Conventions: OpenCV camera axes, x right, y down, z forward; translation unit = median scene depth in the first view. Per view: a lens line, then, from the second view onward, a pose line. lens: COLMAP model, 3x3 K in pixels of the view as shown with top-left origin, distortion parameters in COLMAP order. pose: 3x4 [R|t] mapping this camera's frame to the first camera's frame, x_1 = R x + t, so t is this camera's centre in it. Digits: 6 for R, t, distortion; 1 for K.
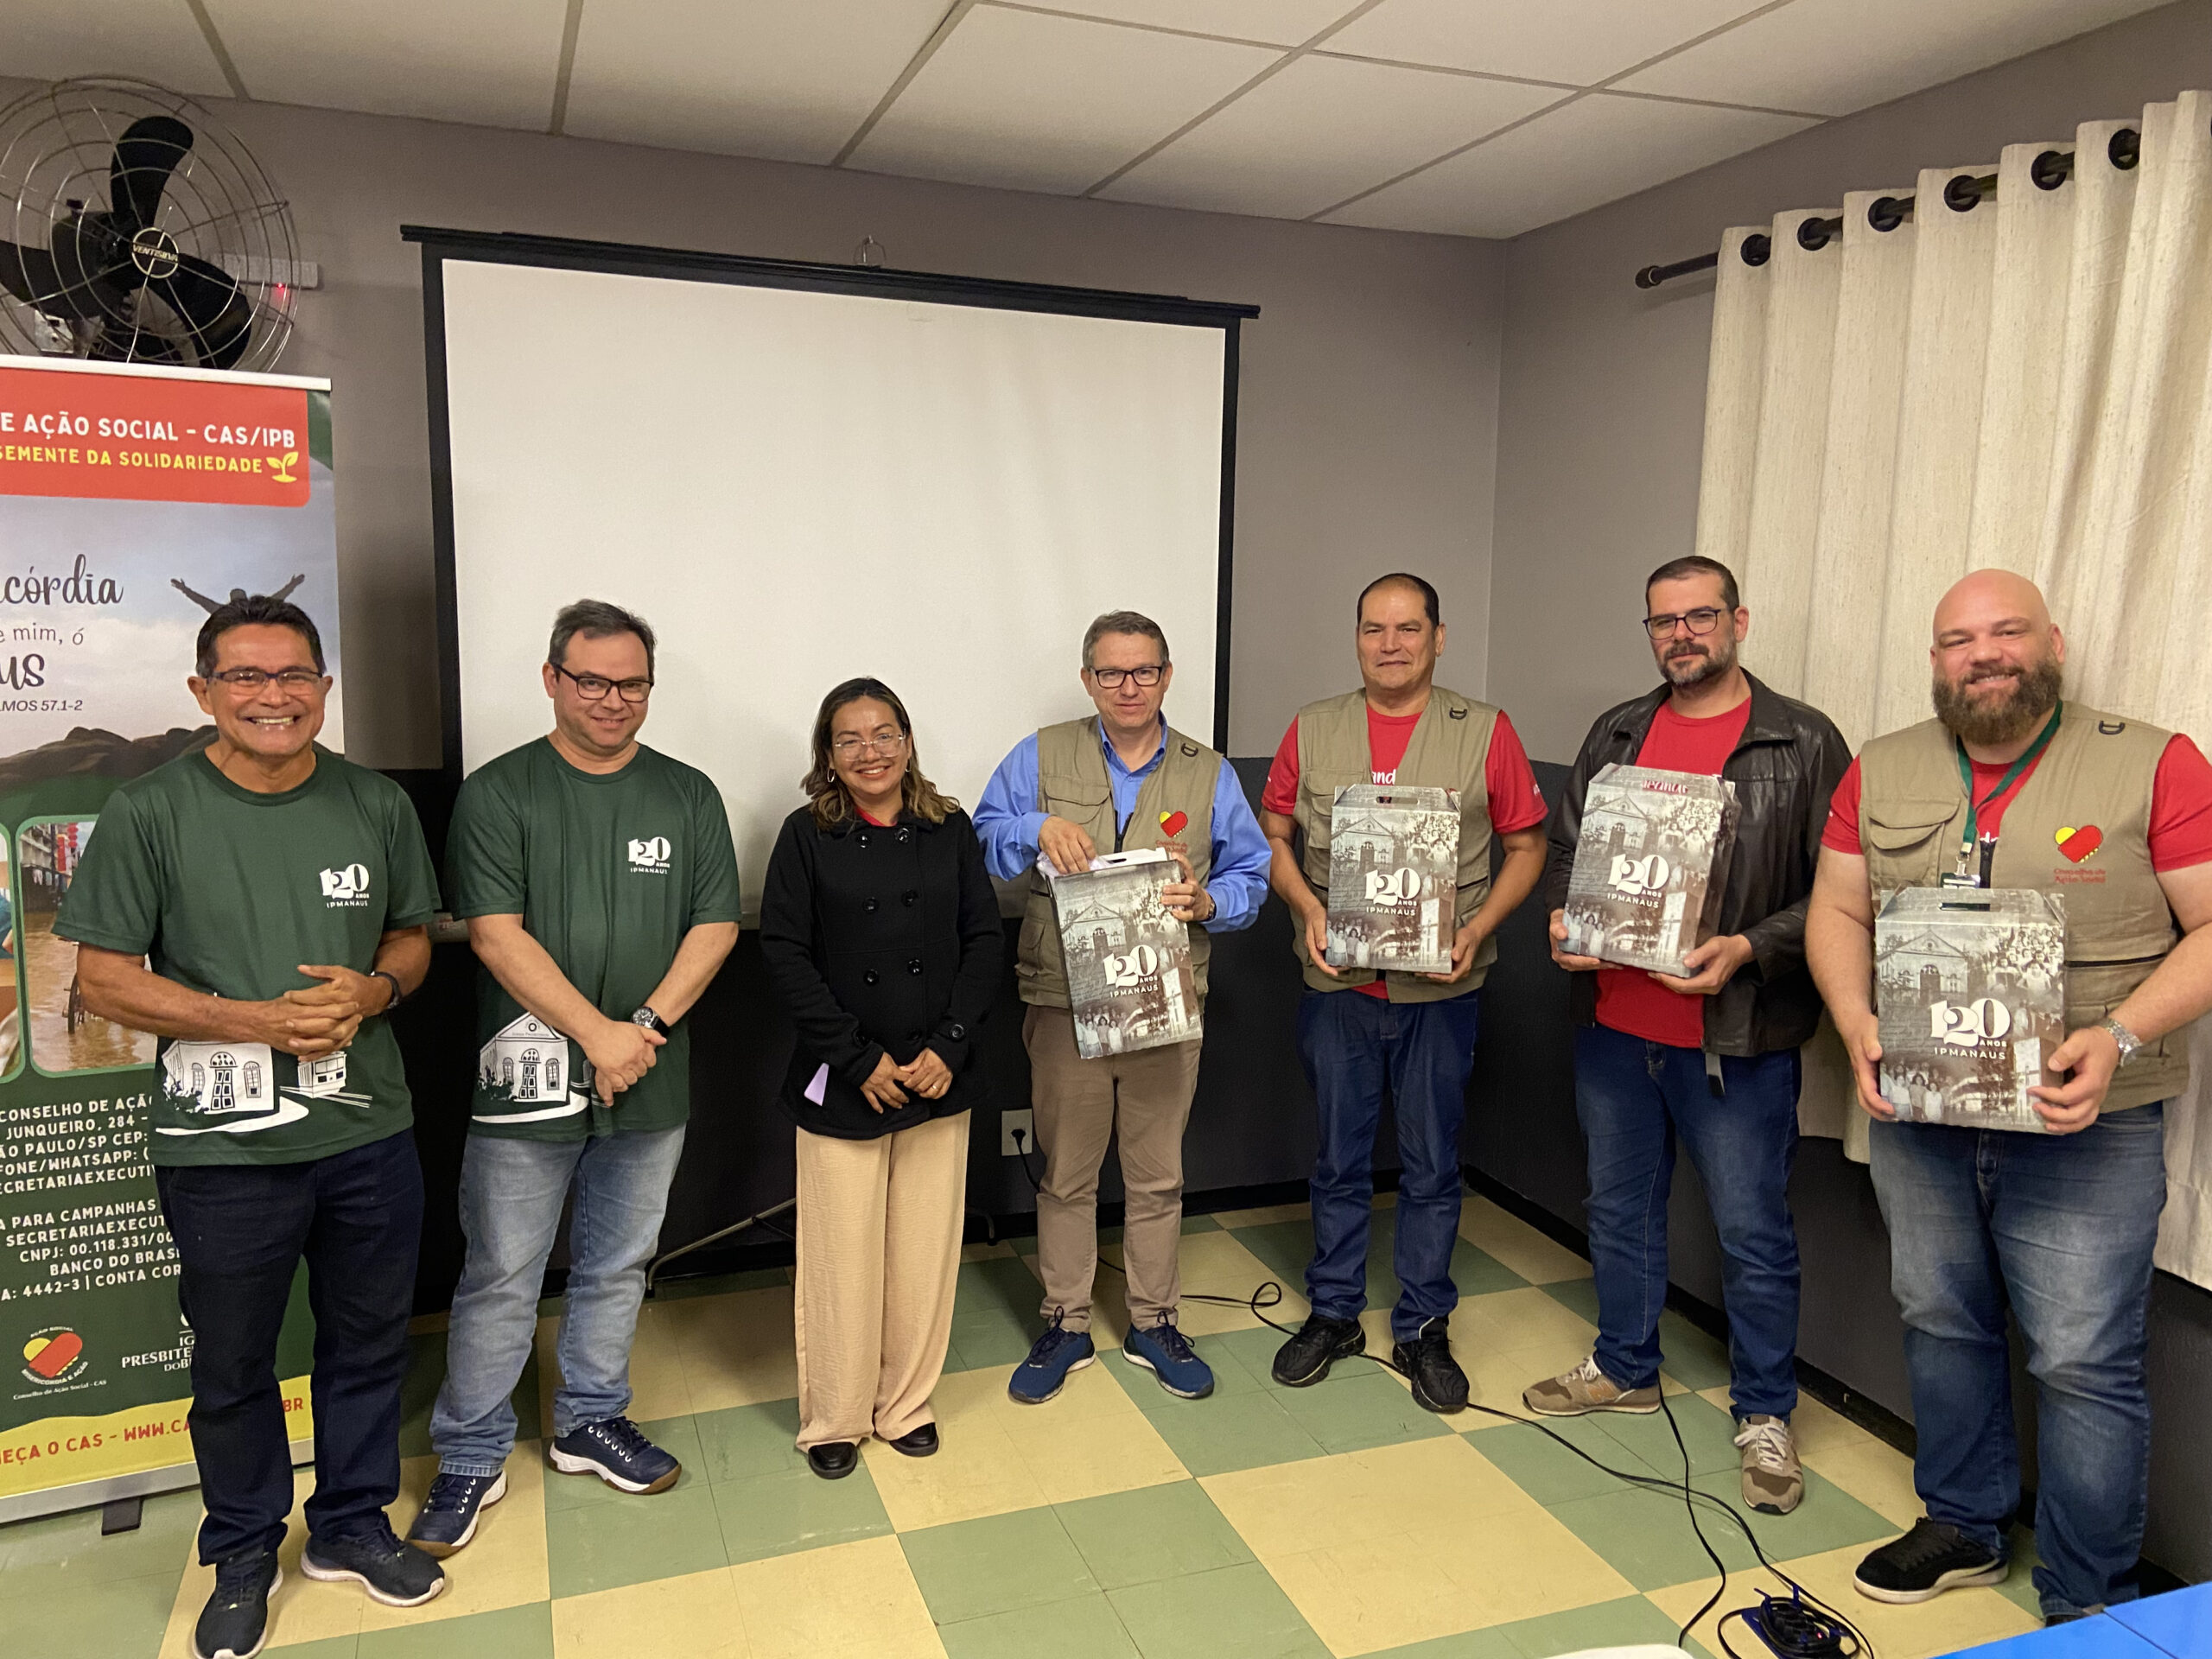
lens RADIAL K [[1637.8, 0, 1103.8], [0, 1637.8, 838.7], [0, 0, 1]] dist [0.102162, -0.129660]
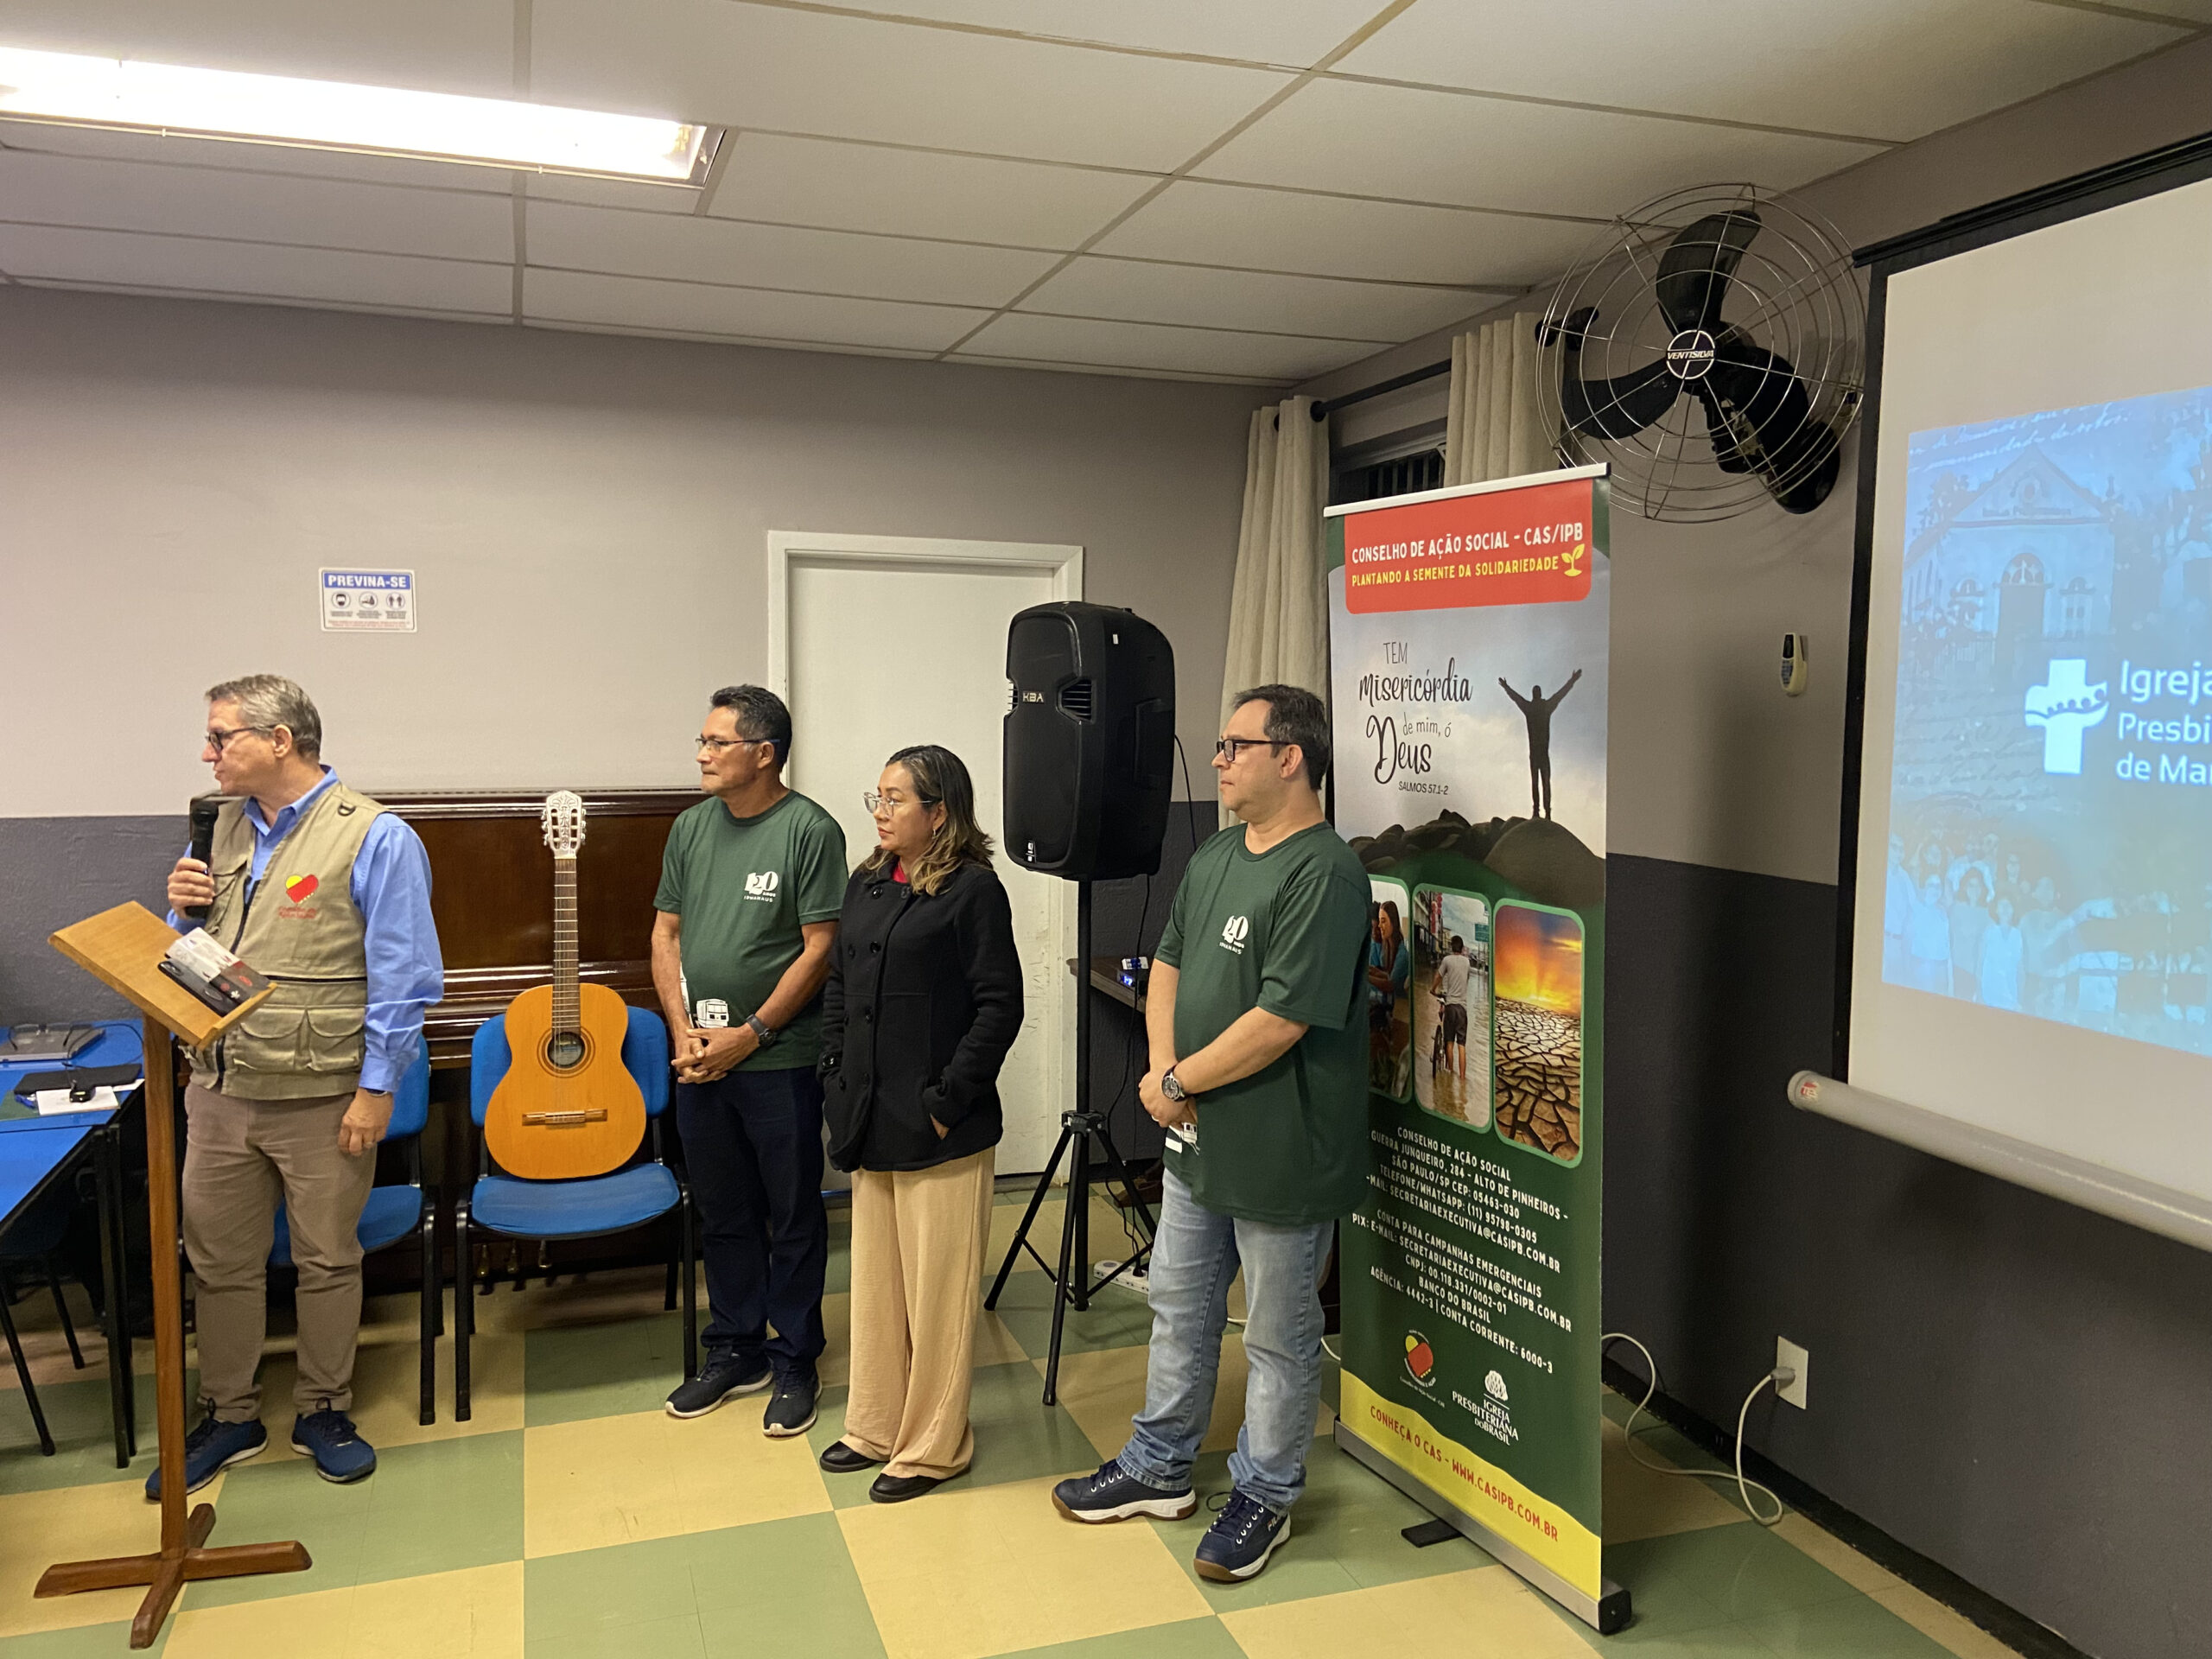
lens RADIAL K [[1637.8, 0, 1099.1], [0, 1637.8, 820.9], [0, 0, 1]] dist [0.102162, -0.129660]
pose [[-0.035377, 0.064857, -0.997267, 0.486444], [-0.152340, 0.985880, 0.069520, -0.096855], [0.987695, 0.154383, -0.024997, 0.765475]]
